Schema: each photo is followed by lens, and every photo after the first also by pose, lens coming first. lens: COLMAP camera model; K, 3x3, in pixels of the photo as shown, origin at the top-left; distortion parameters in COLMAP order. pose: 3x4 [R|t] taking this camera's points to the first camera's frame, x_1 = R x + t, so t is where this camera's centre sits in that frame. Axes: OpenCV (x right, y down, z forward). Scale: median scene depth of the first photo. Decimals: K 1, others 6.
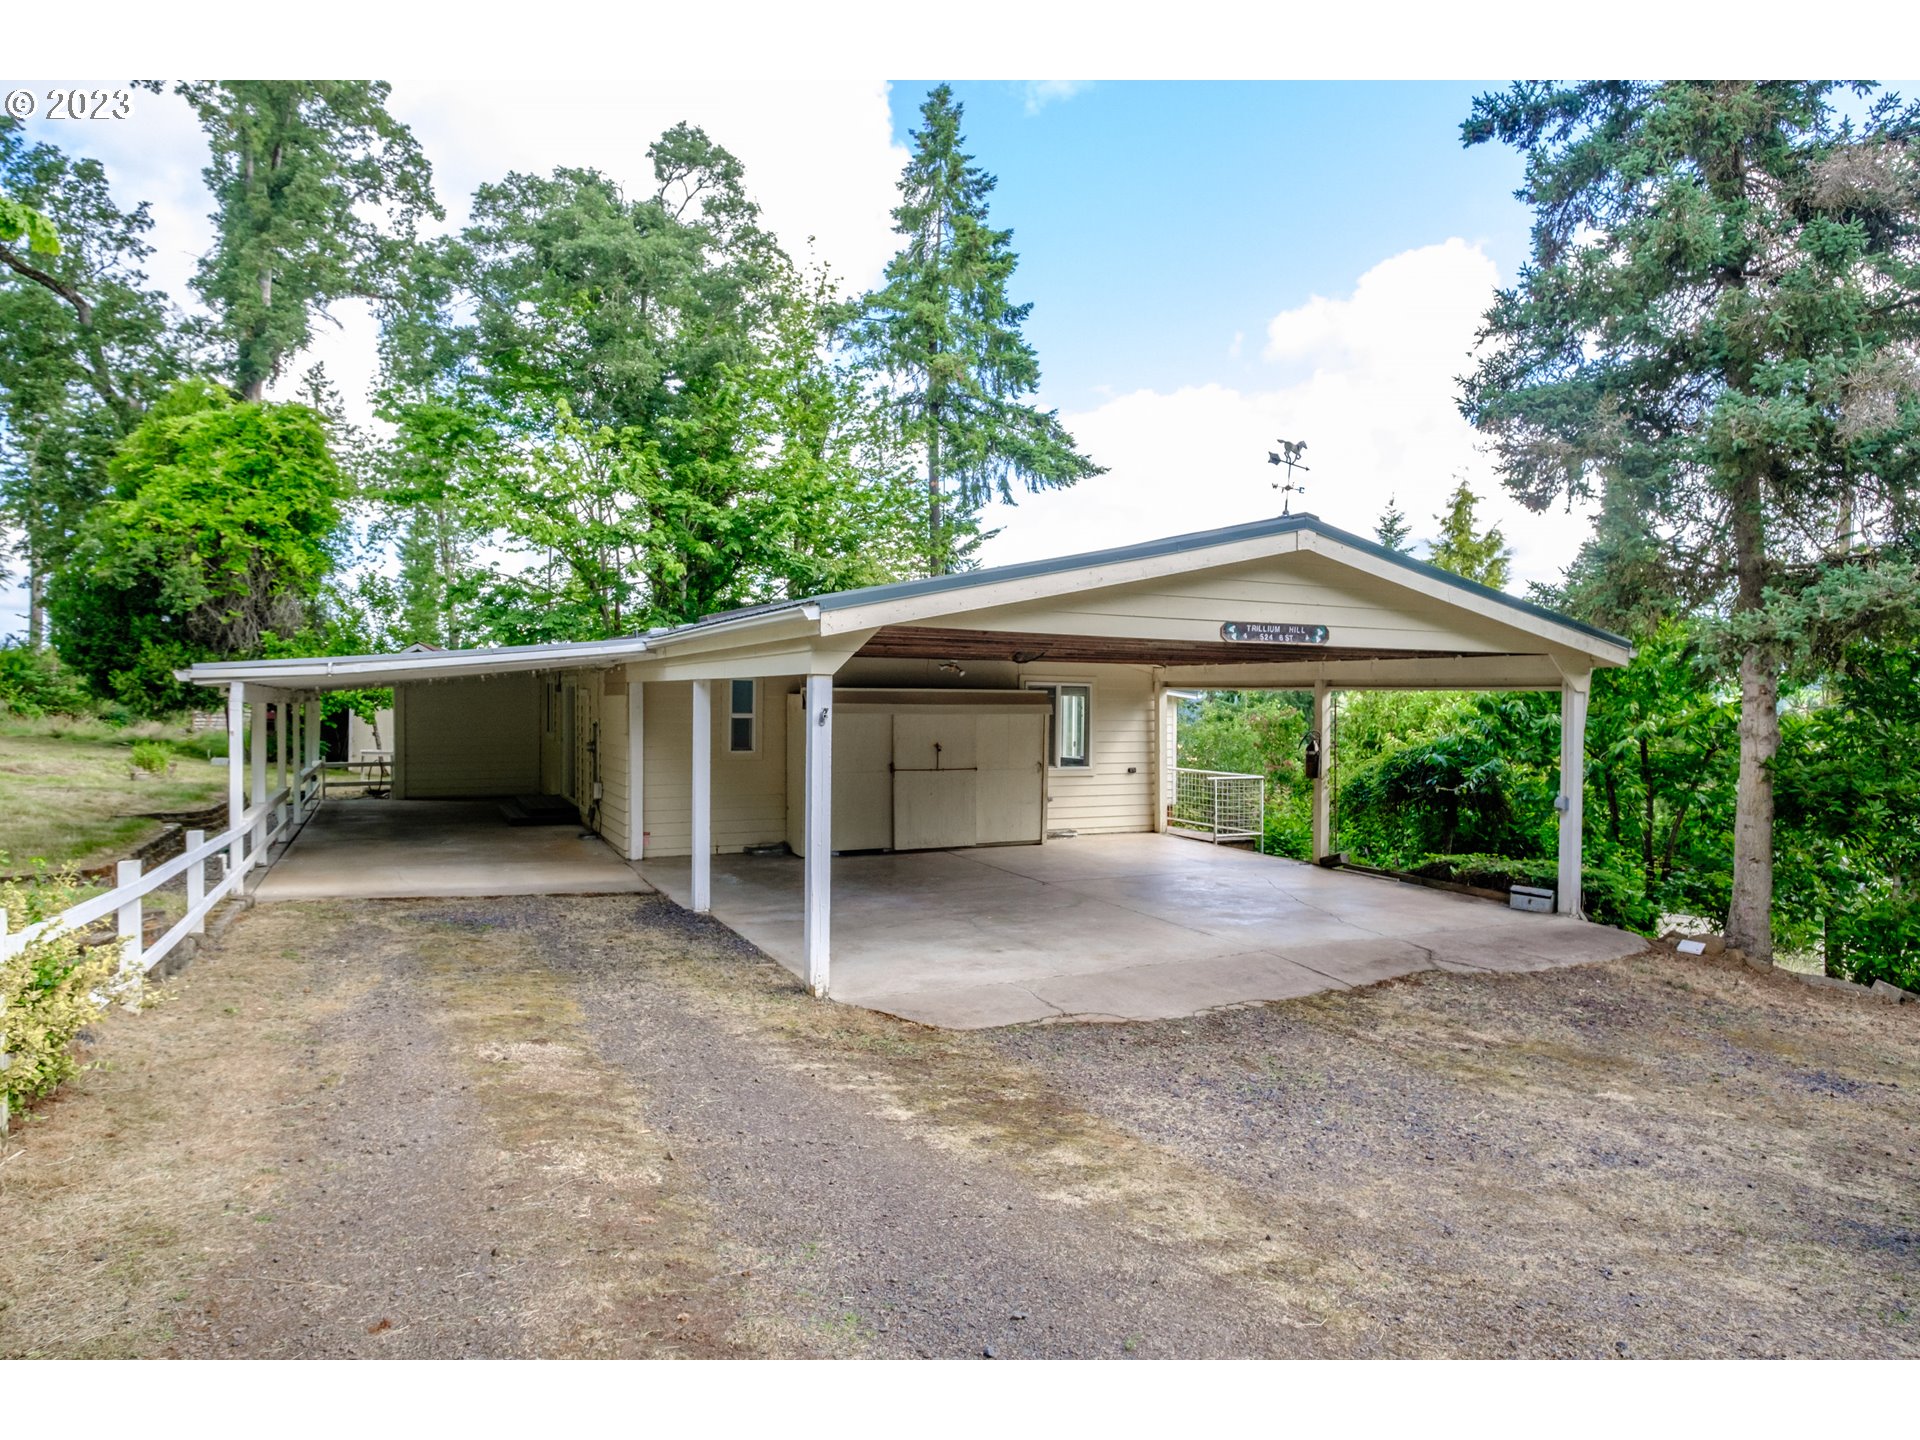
lens RADIAL K [[1121.5, 0, 960.4], [0, 1121.5, 719.9], [0, 0, 1]] dist [-0.006542, -0.005330]
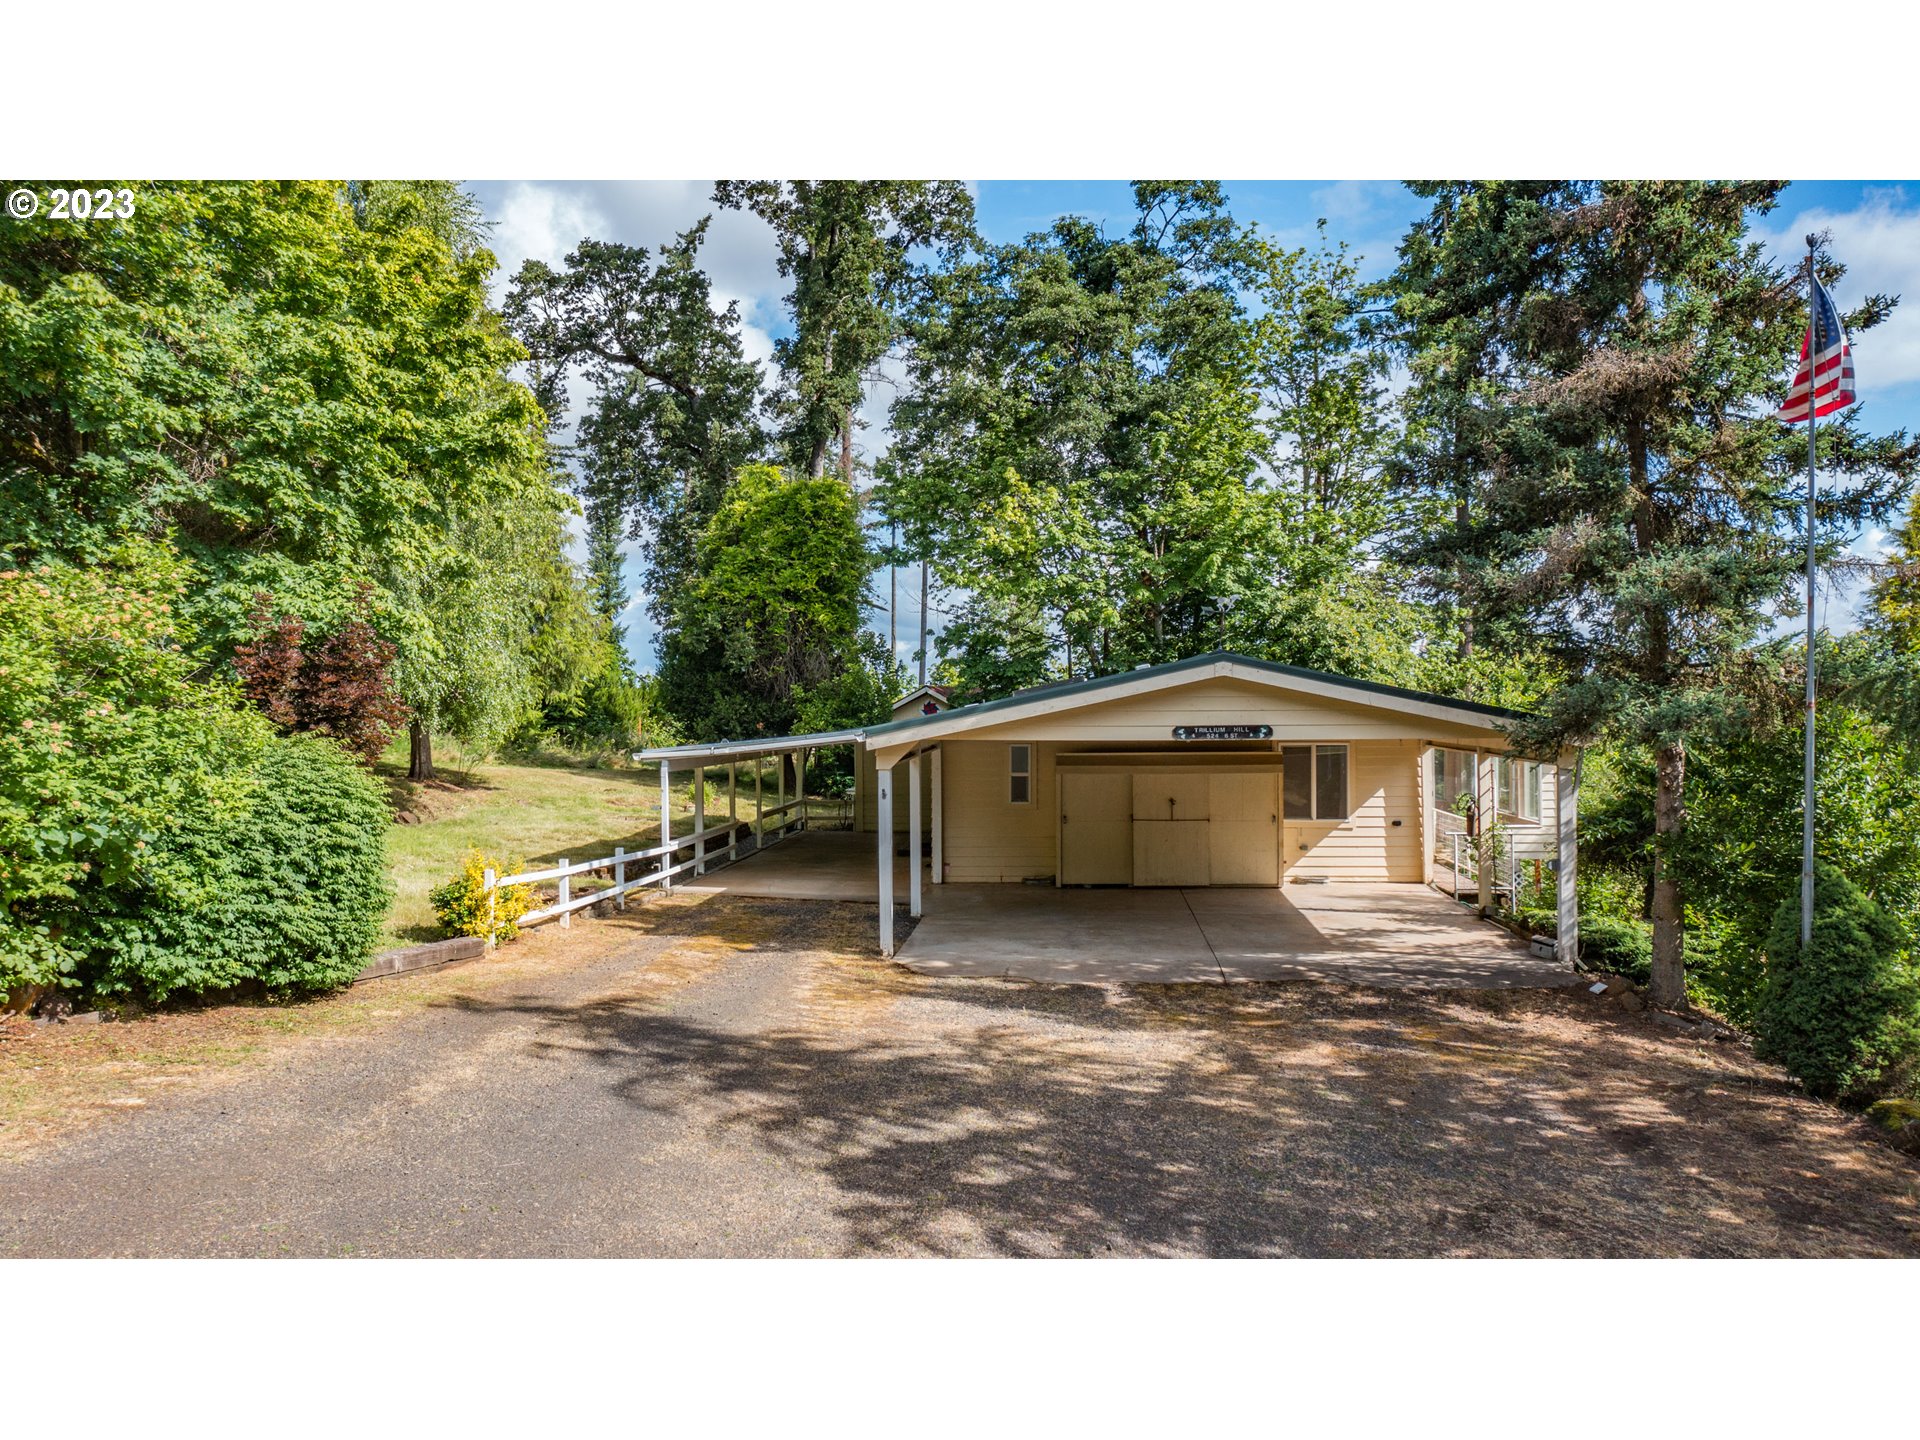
lens RADIAL K [[1451.7, 0, 960.4], [0, 1451.7, 724.5], [0, 0, 1]] dist [-0.039386, 0.004532]
pose [[0.865481, -0.008765, -0.500866, 0.276223], [0.005879, 0.999956, -0.007341, -0.023361], [0.500908, 0.003409, 0.865494, -0.221359]]
